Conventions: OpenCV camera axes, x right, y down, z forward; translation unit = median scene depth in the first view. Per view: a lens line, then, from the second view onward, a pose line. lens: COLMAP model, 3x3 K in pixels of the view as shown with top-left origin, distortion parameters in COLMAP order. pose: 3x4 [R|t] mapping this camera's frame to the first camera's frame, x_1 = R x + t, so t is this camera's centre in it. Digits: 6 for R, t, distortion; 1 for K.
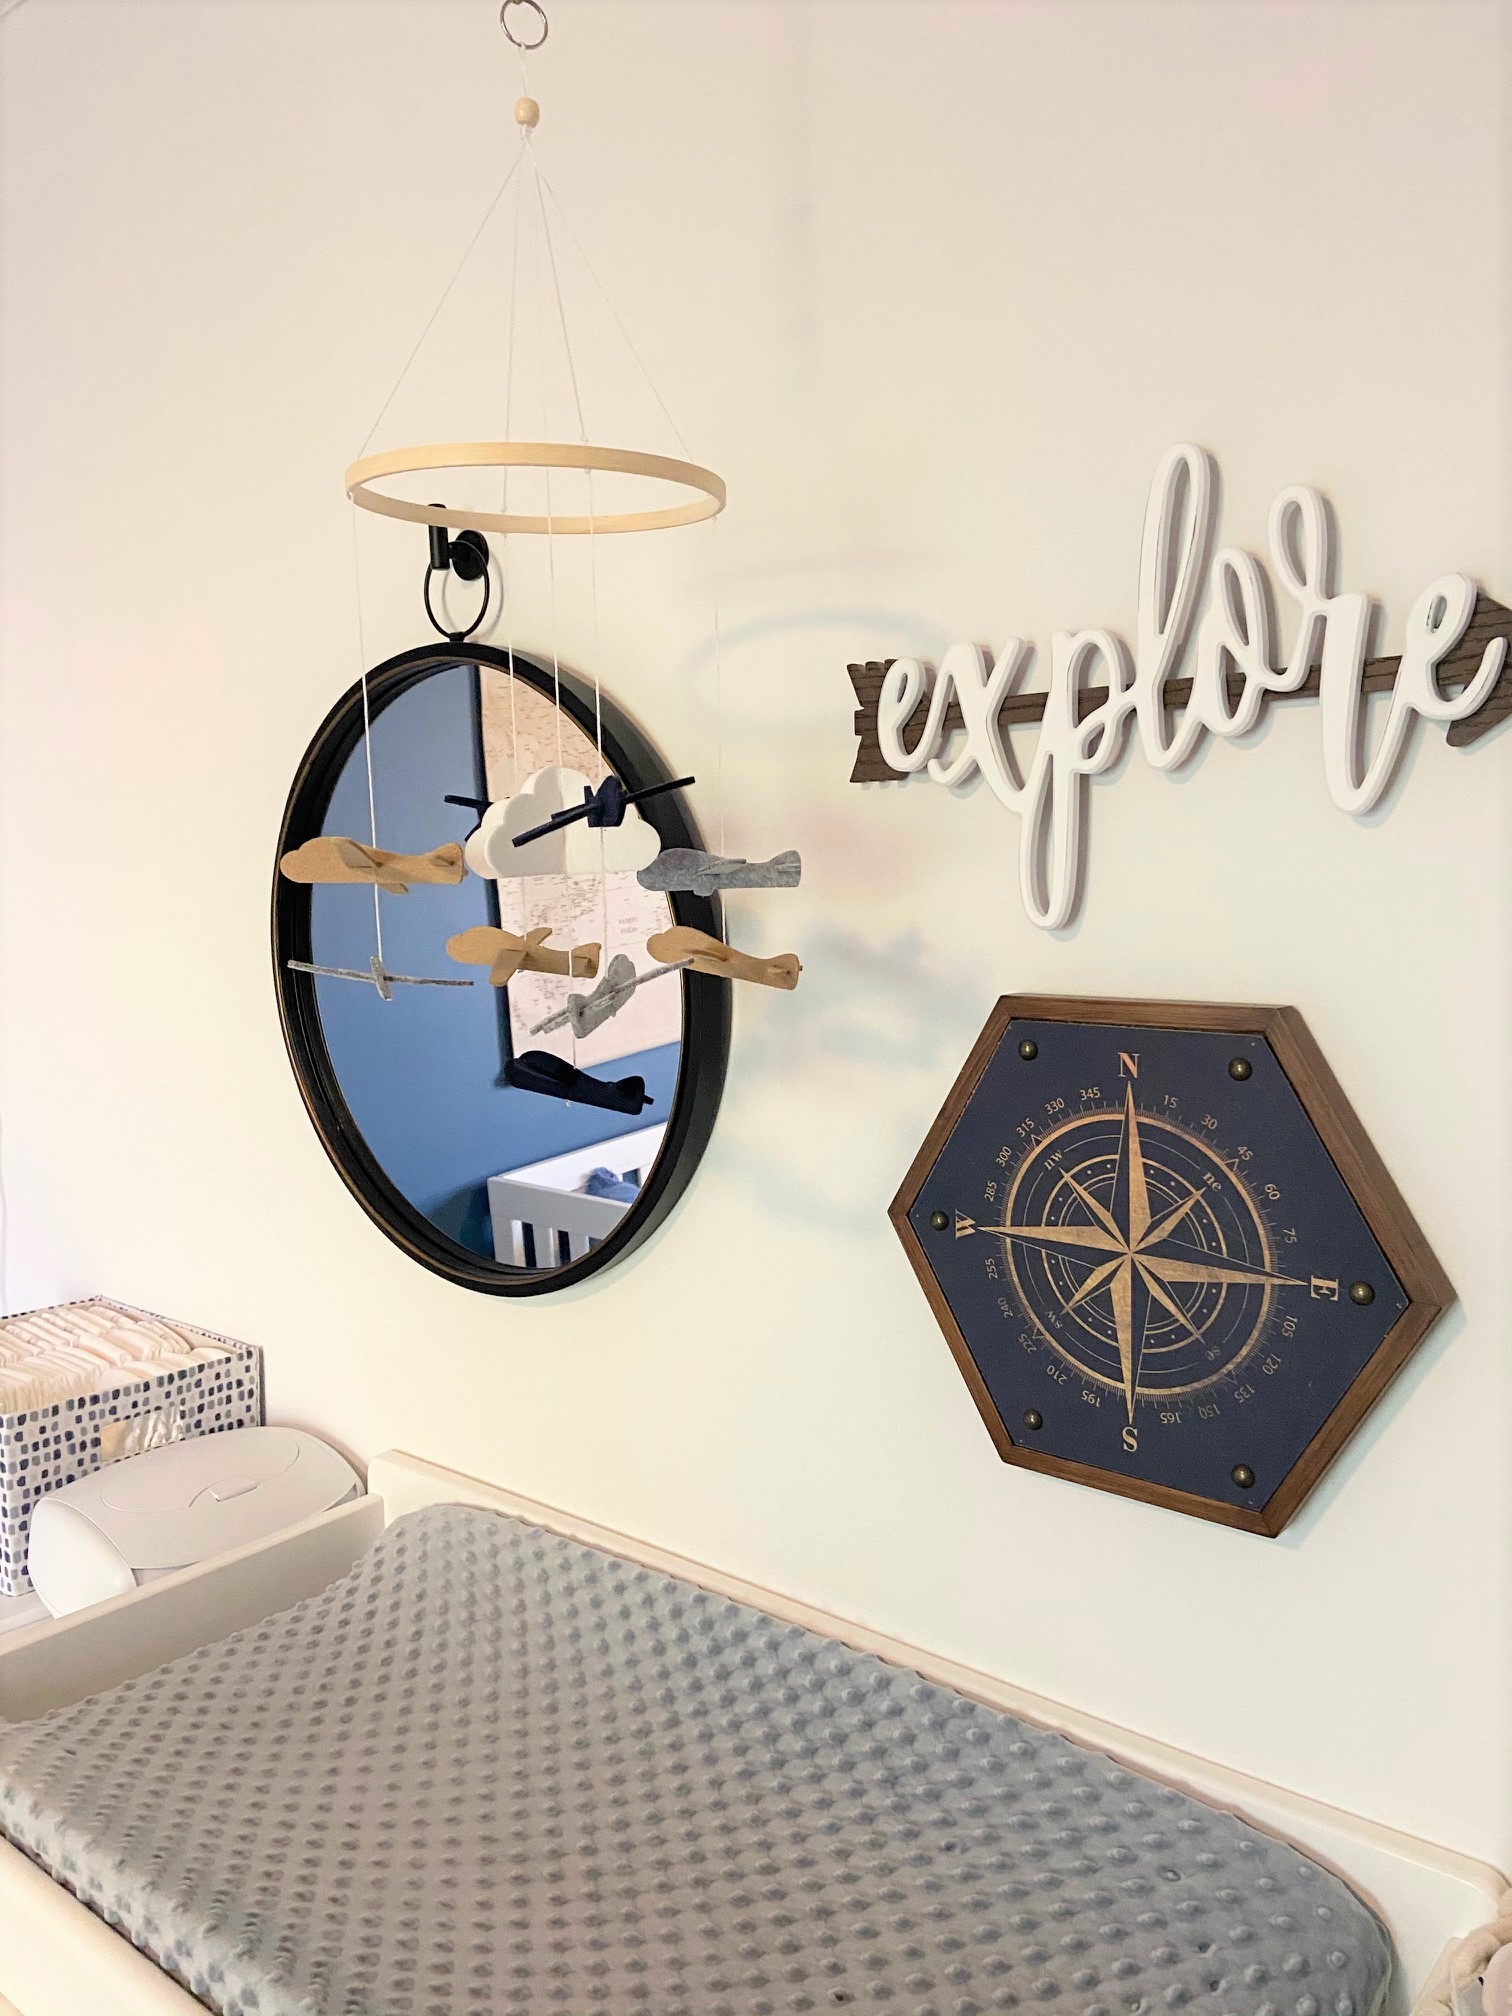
lens RADIAL K [[1541.9, 0, 756.0], [0, 1541.9, 1008.0], [0, 0, 1]] dist [0.129990, -0.152052]
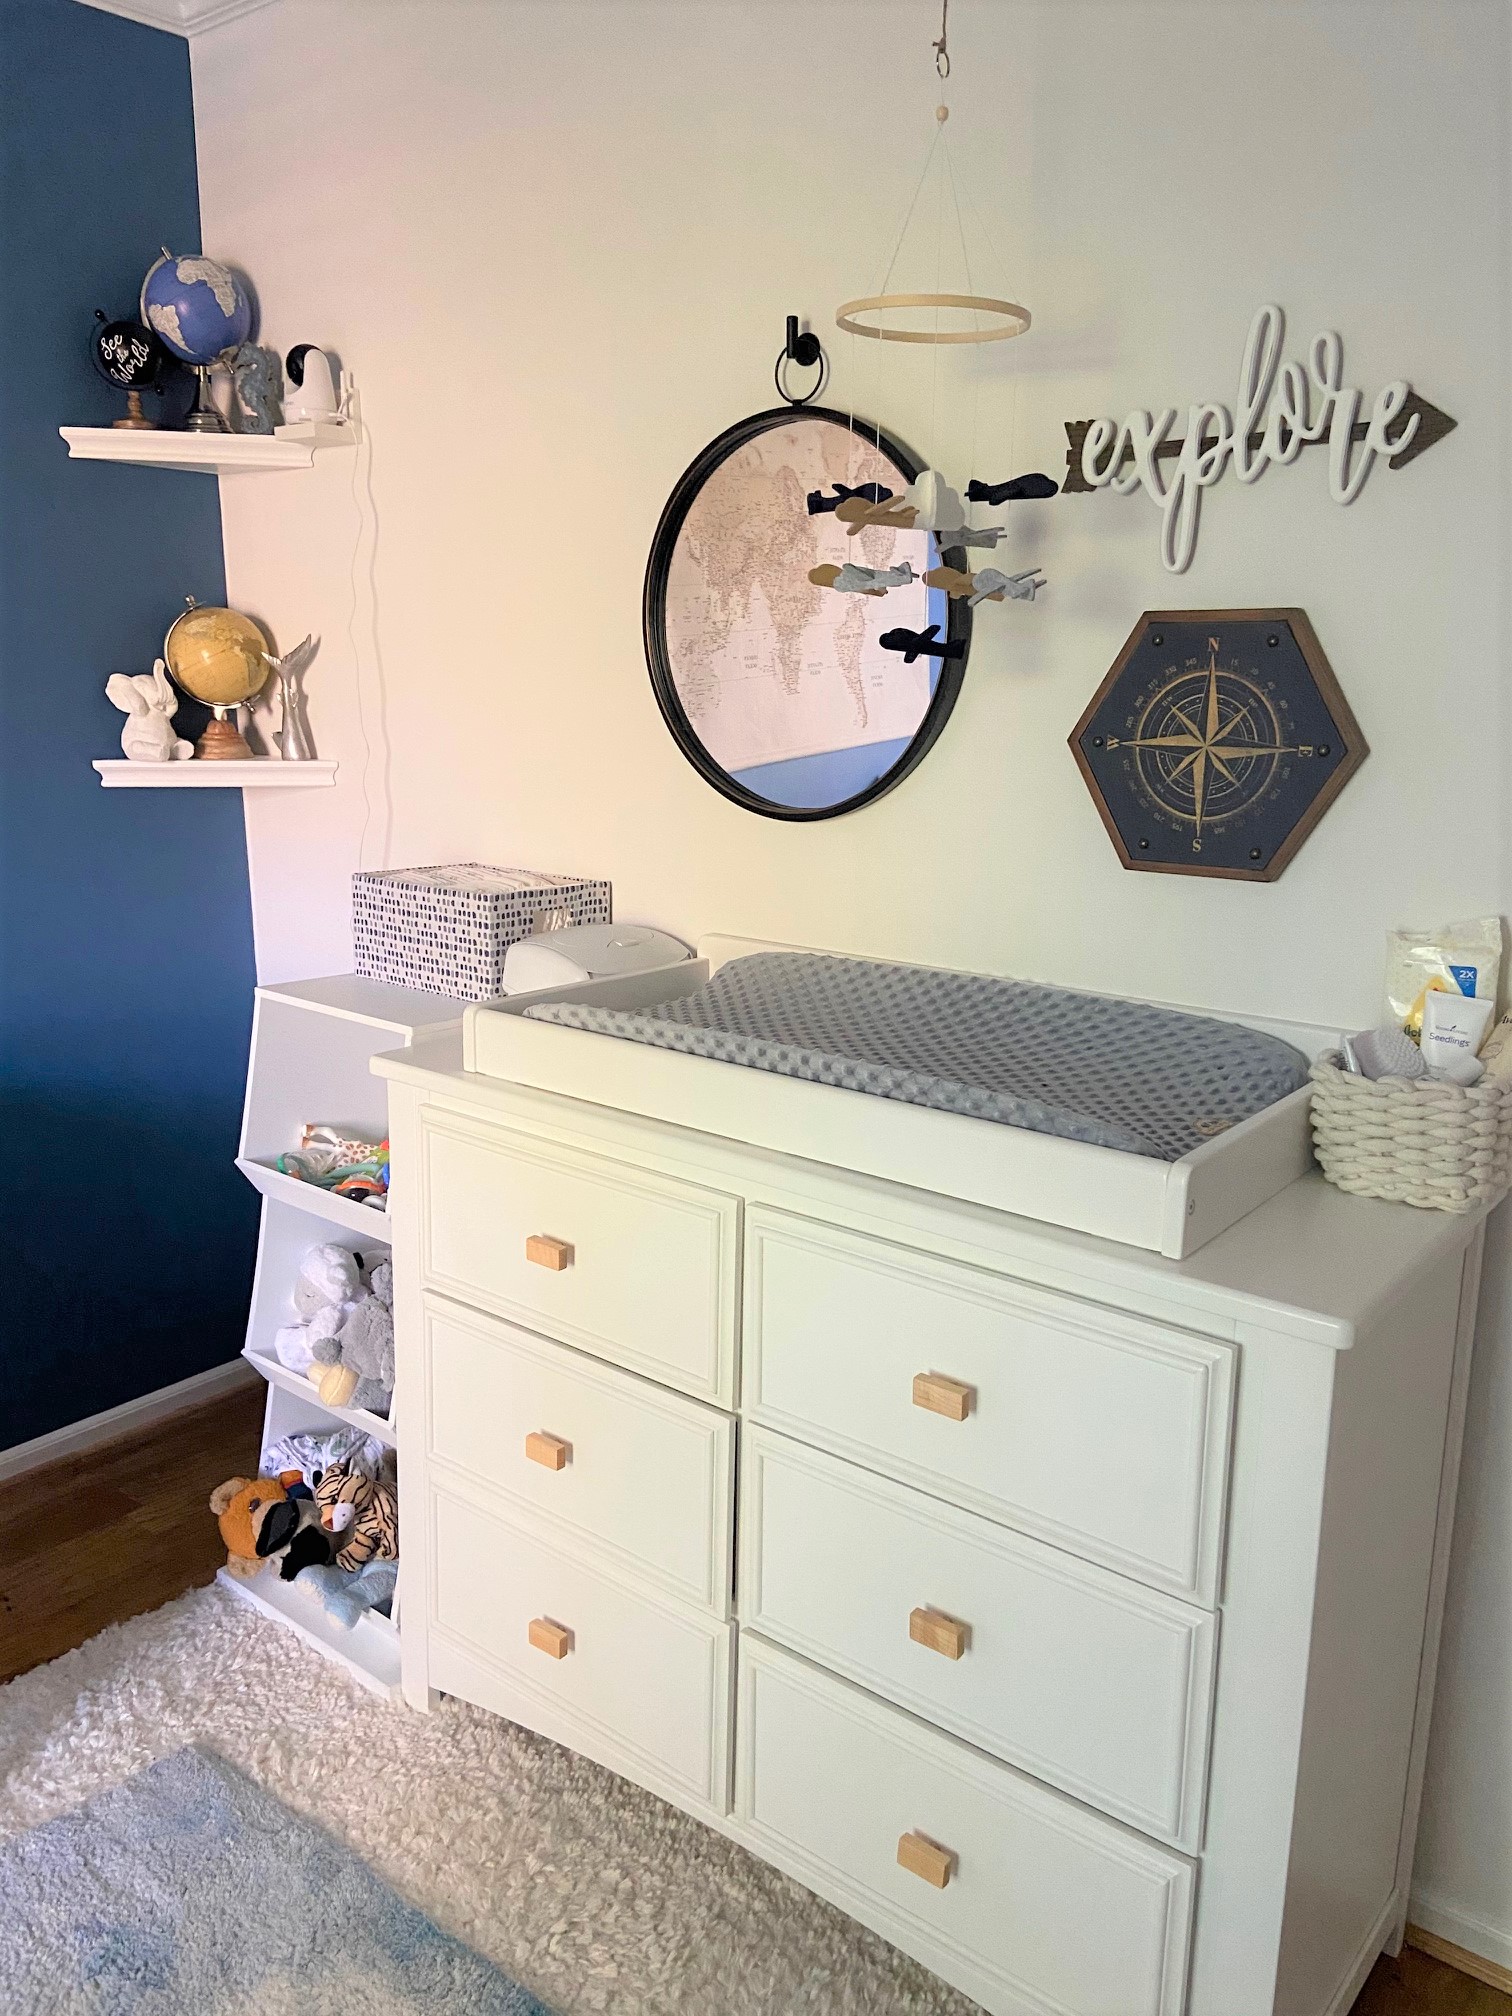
lens RADIAL K [[1541.9, 0, 756.0], [0, 1541.9, 1008.0], [0, 0, 1]] dist [0.129990, -0.152052]
pose [[0.999326, 0.027330, 0.024509, -0.347981], [-0.030073, 0.992367, 0.119598, 0.259726], [-0.021053, -0.120254, 0.992520, -0.928561]]
